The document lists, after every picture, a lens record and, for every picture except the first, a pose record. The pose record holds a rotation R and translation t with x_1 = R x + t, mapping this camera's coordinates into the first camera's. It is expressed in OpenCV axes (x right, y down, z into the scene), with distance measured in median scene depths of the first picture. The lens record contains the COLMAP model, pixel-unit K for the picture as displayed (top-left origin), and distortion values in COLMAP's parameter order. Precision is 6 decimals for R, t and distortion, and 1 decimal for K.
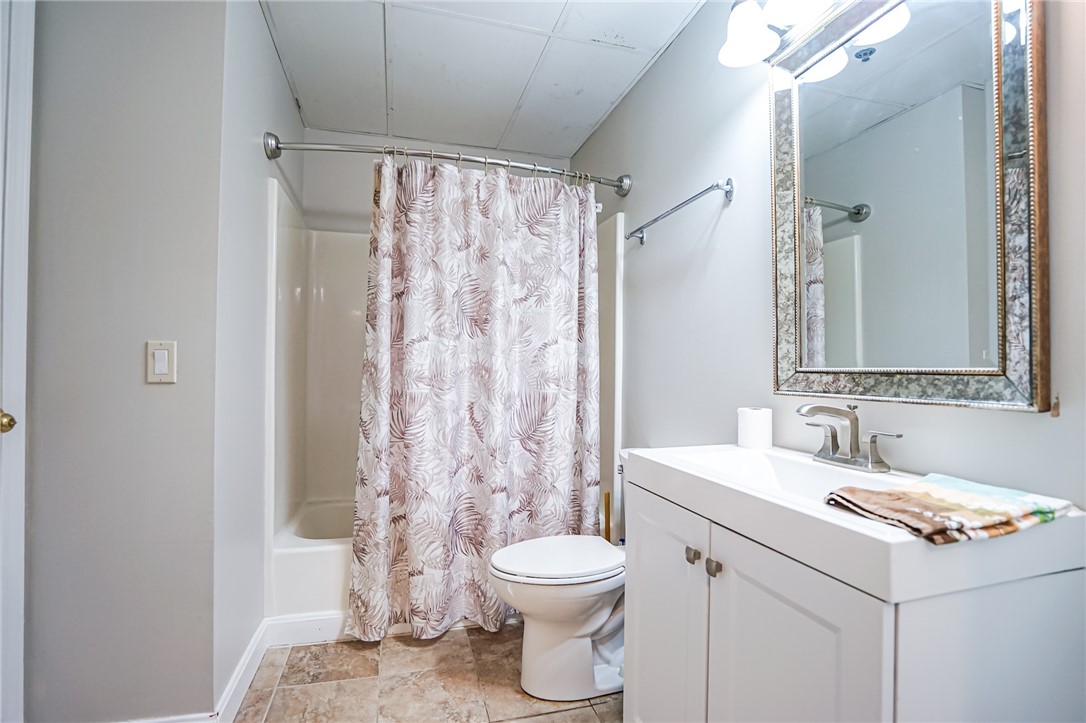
lens RADIAL K [[509.9, 0, 539.1], [0, 509.9, 362.5], [0, 0, 1]] dist [-0.057702, 0.027968]
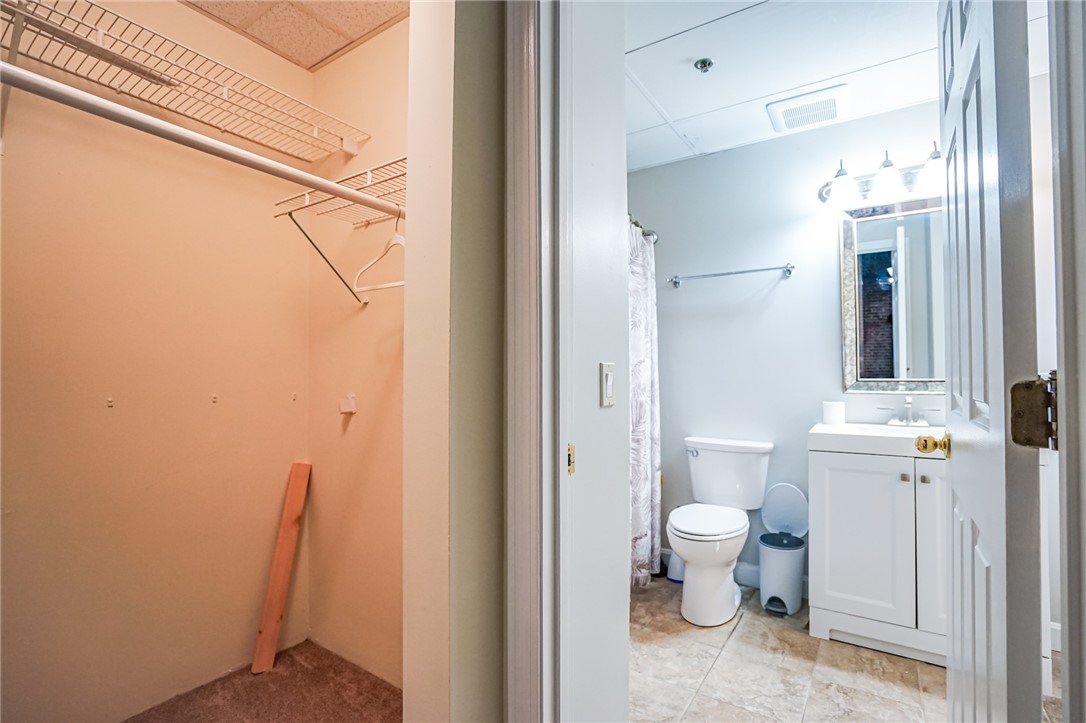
lens RADIAL K [[509.9, 0, 539.1], [0, 509.9, 362.5], [0, 0, 1]] dist [-0.057702, 0.027968]
pose [[0.765438, 0.004885, 0.643491, -1.509504], [0.000896, 0.999962, -0.008657, -0.033991], [-0.643509, 0.007203, 0.765404, 0.327153]]
